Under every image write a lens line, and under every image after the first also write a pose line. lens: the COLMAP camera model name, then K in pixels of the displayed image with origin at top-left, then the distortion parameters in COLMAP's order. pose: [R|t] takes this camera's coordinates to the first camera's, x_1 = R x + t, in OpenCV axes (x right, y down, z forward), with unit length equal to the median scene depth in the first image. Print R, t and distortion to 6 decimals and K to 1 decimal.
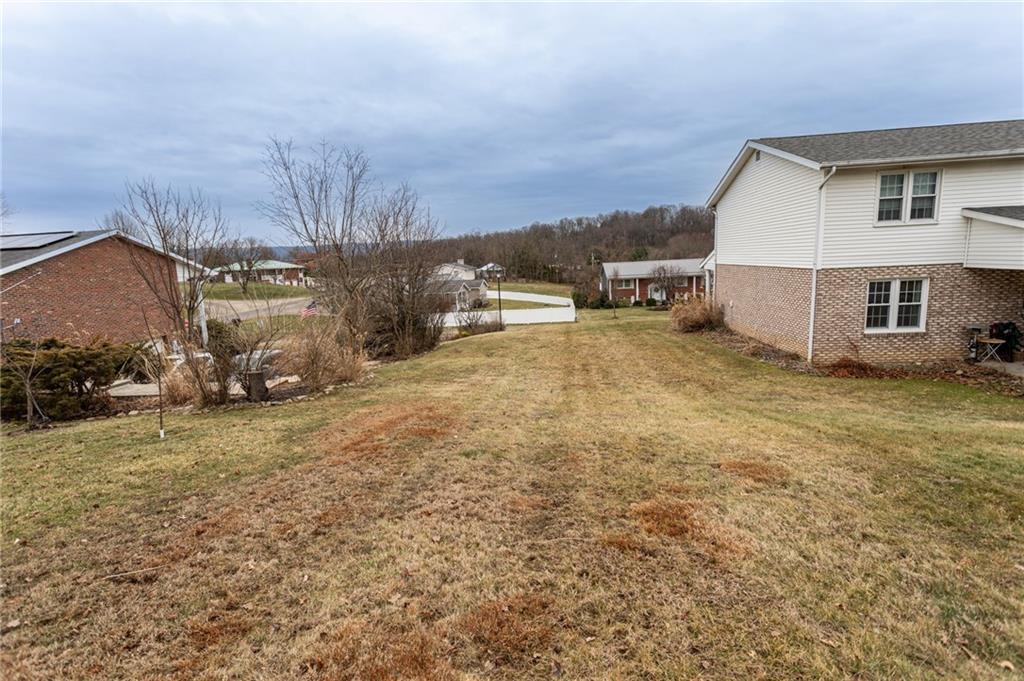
lens RADIAL K [[495.6, 0, 508.0], [0, 495.6, 340.1], [0, 0, 1]] dist [-0.002666, 0.003701]
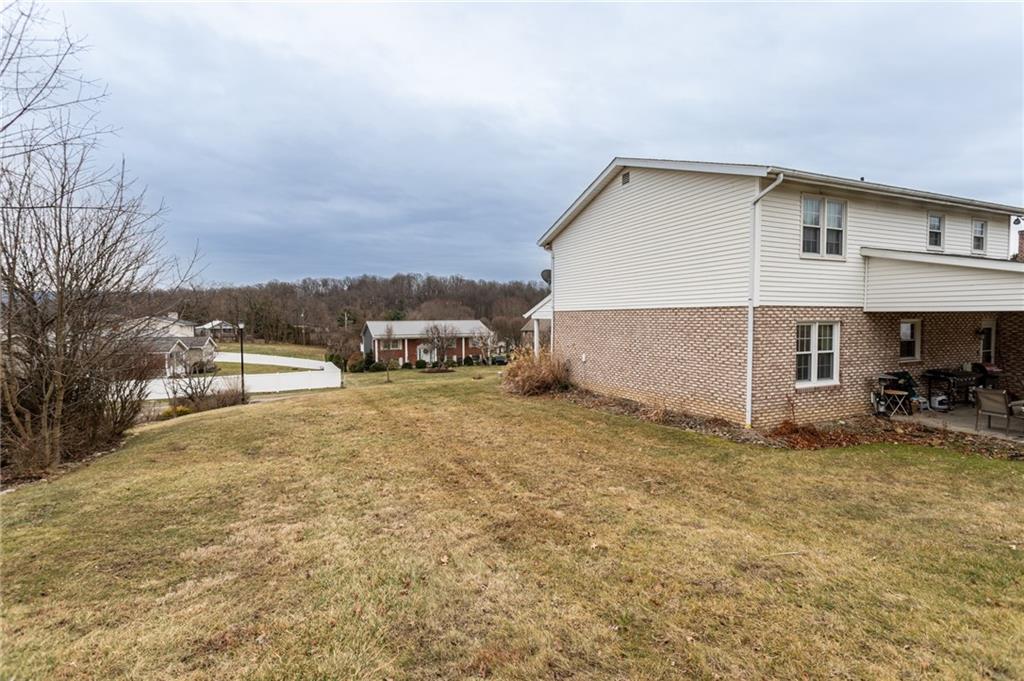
lens RADIAL K [[495.6, 0, 519.8], [0, 495.6, 335.1], [0, 0, 1]] dist [-0.002666, 0.003701]
pose [[0.867608, 0.023268, 0.496704, -0.046225], [0.046428, 0.990750, -0.127508, -0.011082], [-0.495077, 0.133688, 0.858503, 0.331526]]
